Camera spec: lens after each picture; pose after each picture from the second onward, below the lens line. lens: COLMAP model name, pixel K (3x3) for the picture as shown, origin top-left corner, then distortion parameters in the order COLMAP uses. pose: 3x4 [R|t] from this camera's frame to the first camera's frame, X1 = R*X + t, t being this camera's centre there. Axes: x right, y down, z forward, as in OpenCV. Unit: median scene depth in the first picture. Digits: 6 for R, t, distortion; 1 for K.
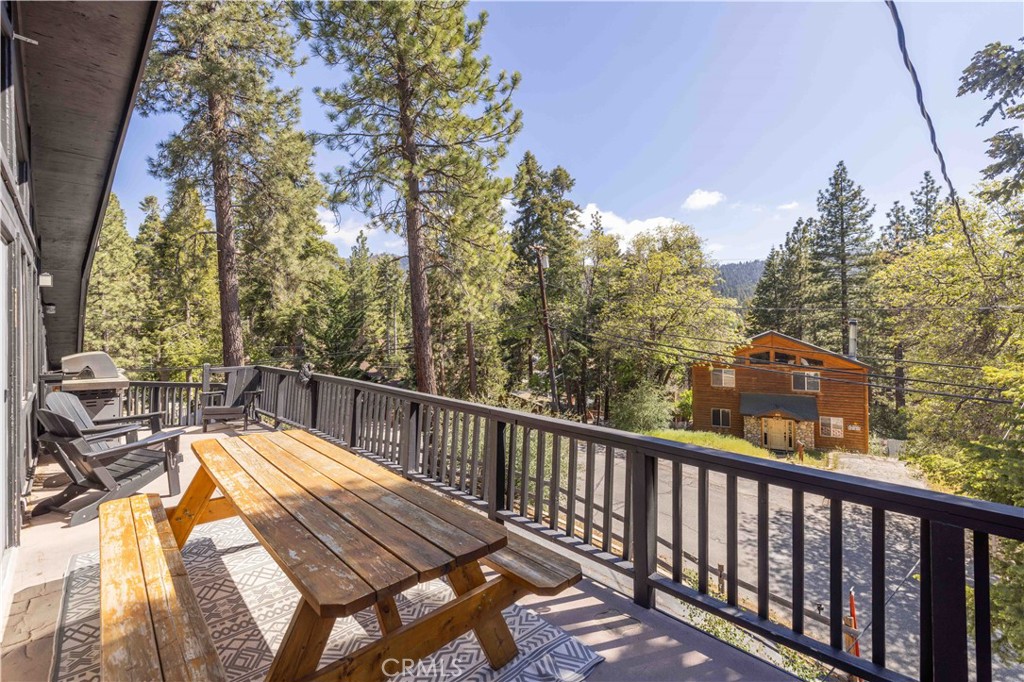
lens RADIAL K [[447.7, 0, 516.9], [0, 447.7, 323.7], [0, 0, 1]] dist [0.002733, 0.000010]
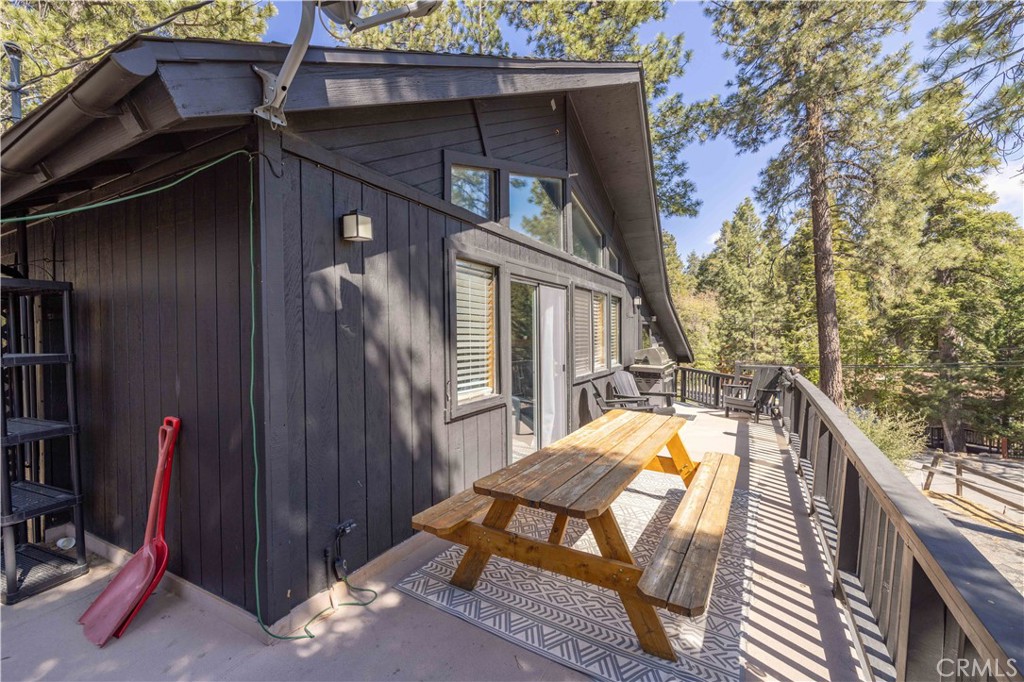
lens RADIAL K [[431.6, 0, 512.0], [0, 431.6, 341.0], [0, 0, 1]] dist [0.000391, 0.000169]
pose [[0.275301, 0.025534, -0.961019, 0.049711], [0.012679, 0.999464, 0.030187, -0.001205], [0.961275, -0.020495, 0.274829, 0.024079]]
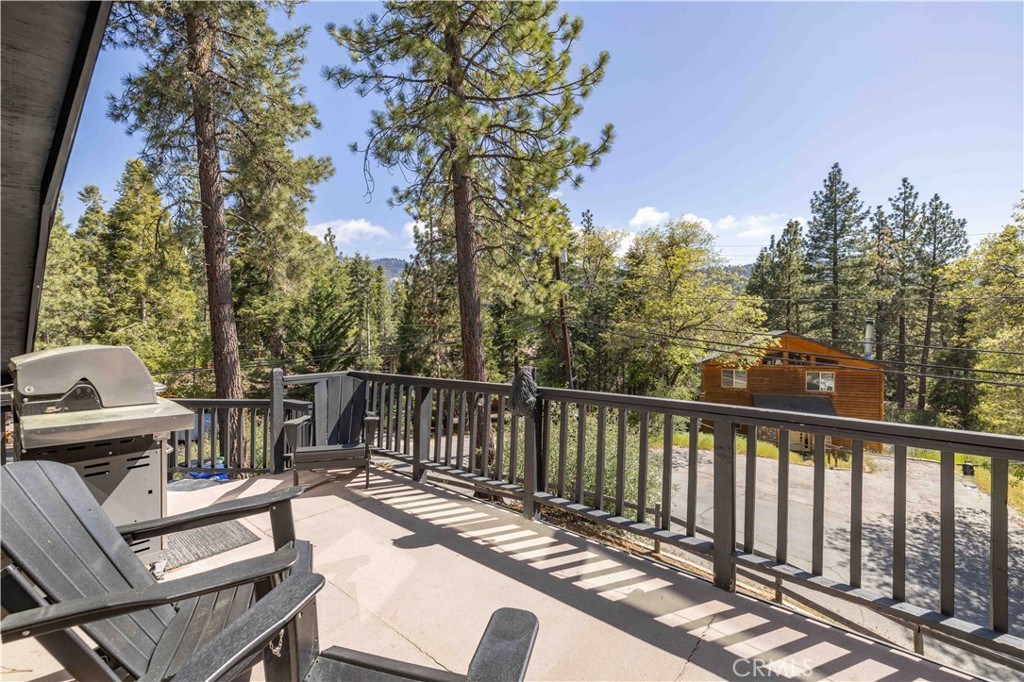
lens RADIAL K [[431.6, 0, 512.0], [0, 431.6, 341.0], [0, 0, 1]] dist [0.000391, 0.000169]
pose [[0.996090, -0.002128, 0.088315, -0.089215], [-0.000664, 0.999501, 0.031575, 0.007145], [-0.088338, -0.031510, 0.995592, 0.085096]]
